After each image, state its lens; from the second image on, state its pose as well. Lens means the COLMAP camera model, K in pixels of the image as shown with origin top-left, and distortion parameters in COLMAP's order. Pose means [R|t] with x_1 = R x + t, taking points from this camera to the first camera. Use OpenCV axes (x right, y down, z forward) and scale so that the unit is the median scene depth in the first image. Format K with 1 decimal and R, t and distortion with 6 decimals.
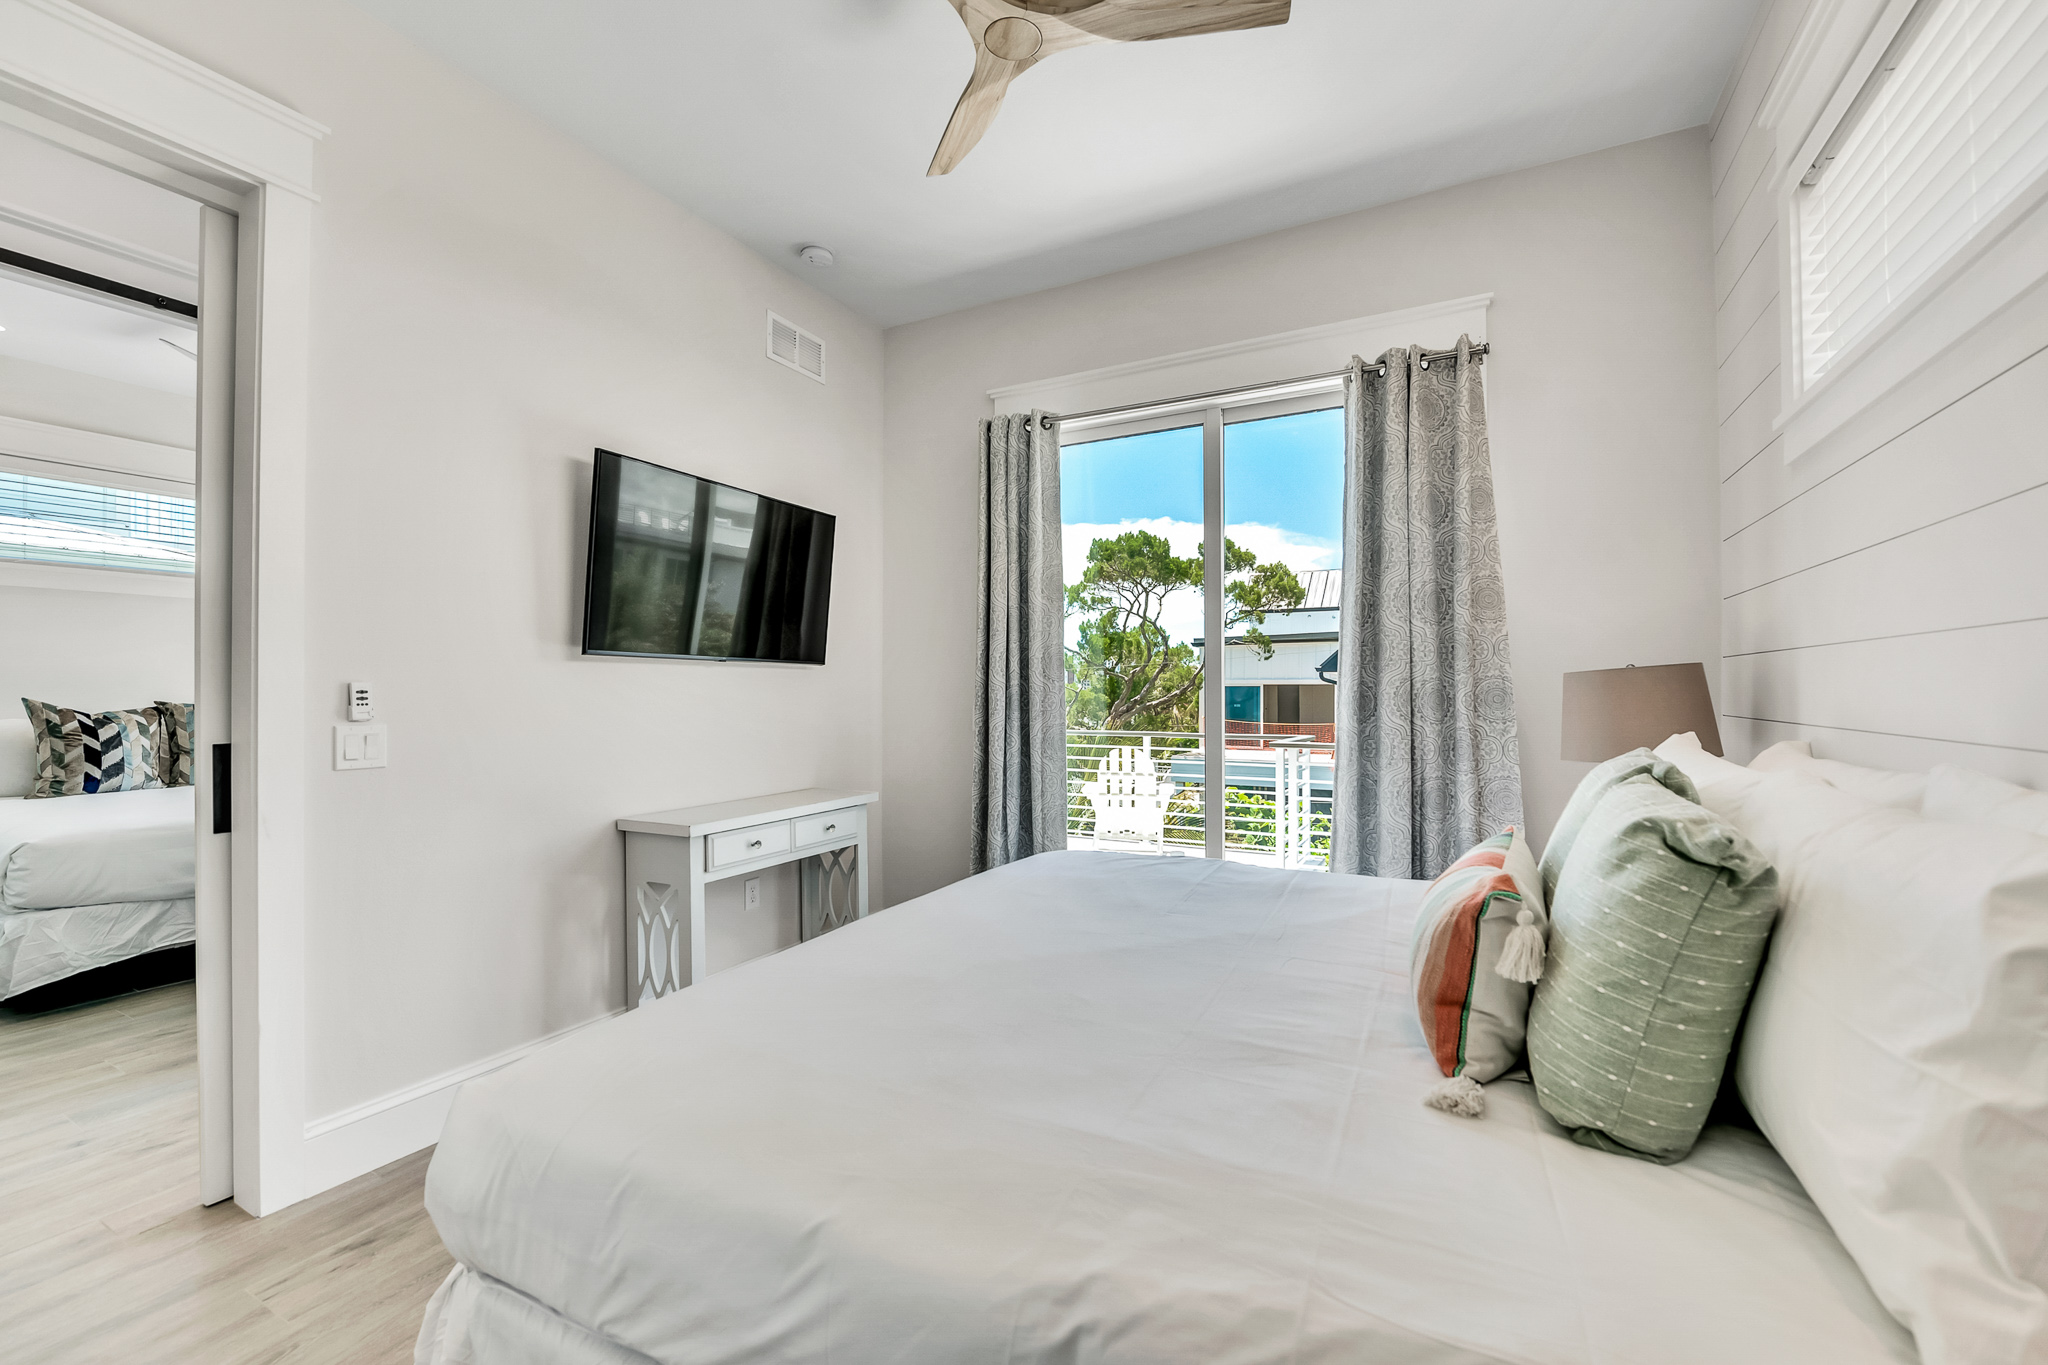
lens RADIAL K [[846.8, 0, 1021.3], [0, 846.8, 688.7], [0, 0, 1]] dist [-0.018786, 0.000038]
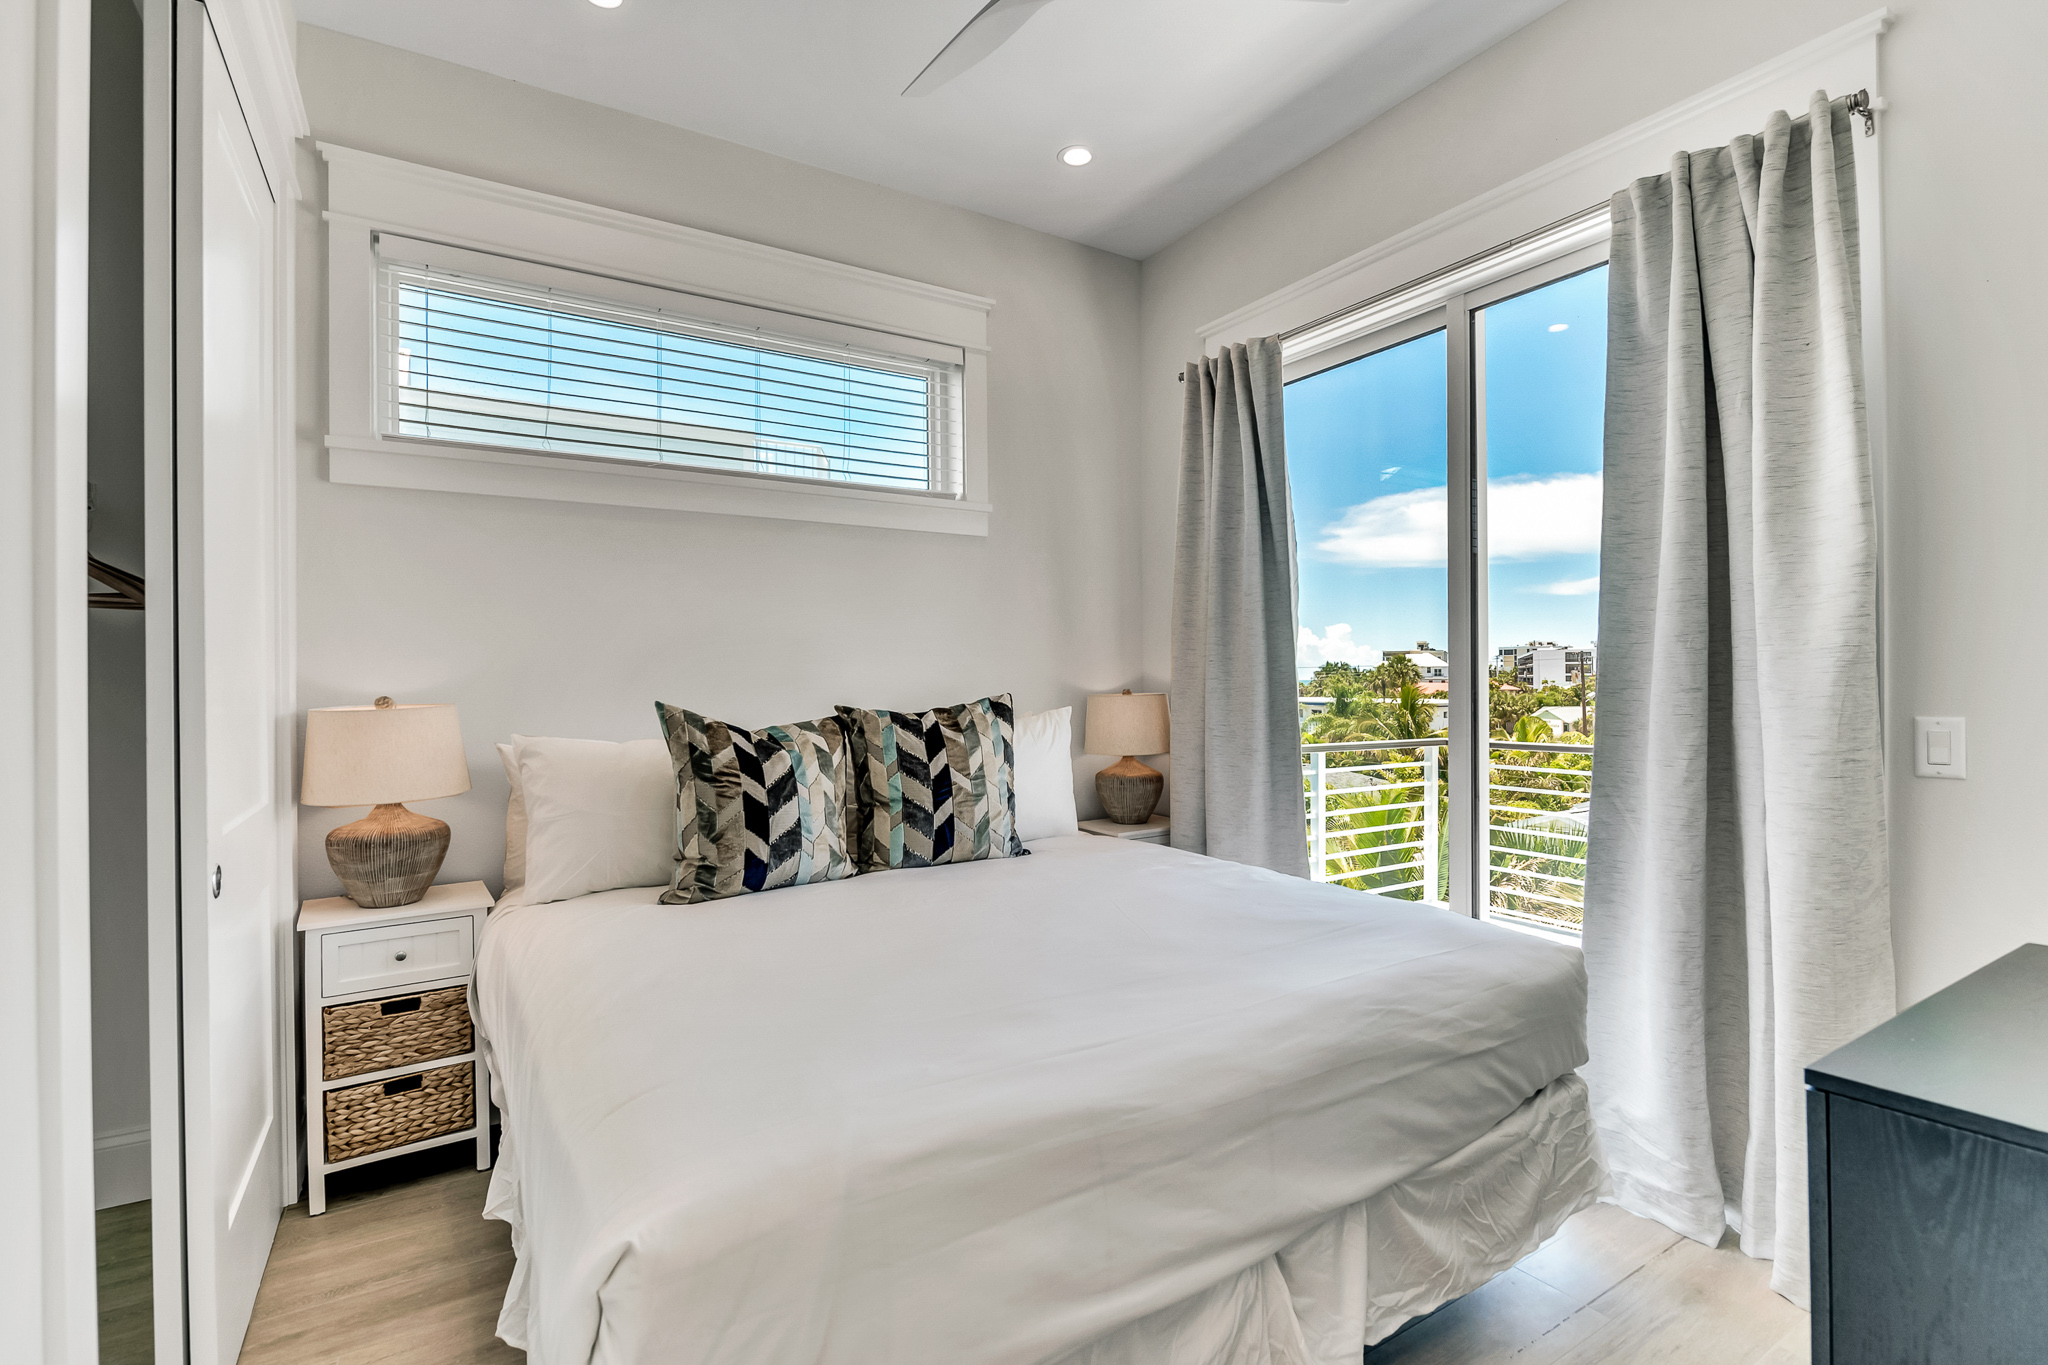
lens RADIAL K [[937.5, 0, 1024.9], [0, 937.5, 677.2], [0, 0, 1]] dist [0.001115, 0.000022]
pose [[0.866038, -0.006996, -0.499929, -0.682043], [0.008014, 0.999968, -0.000110, -0.002561], [0.499914, -0.003911, 0.866066, 0.575814]]
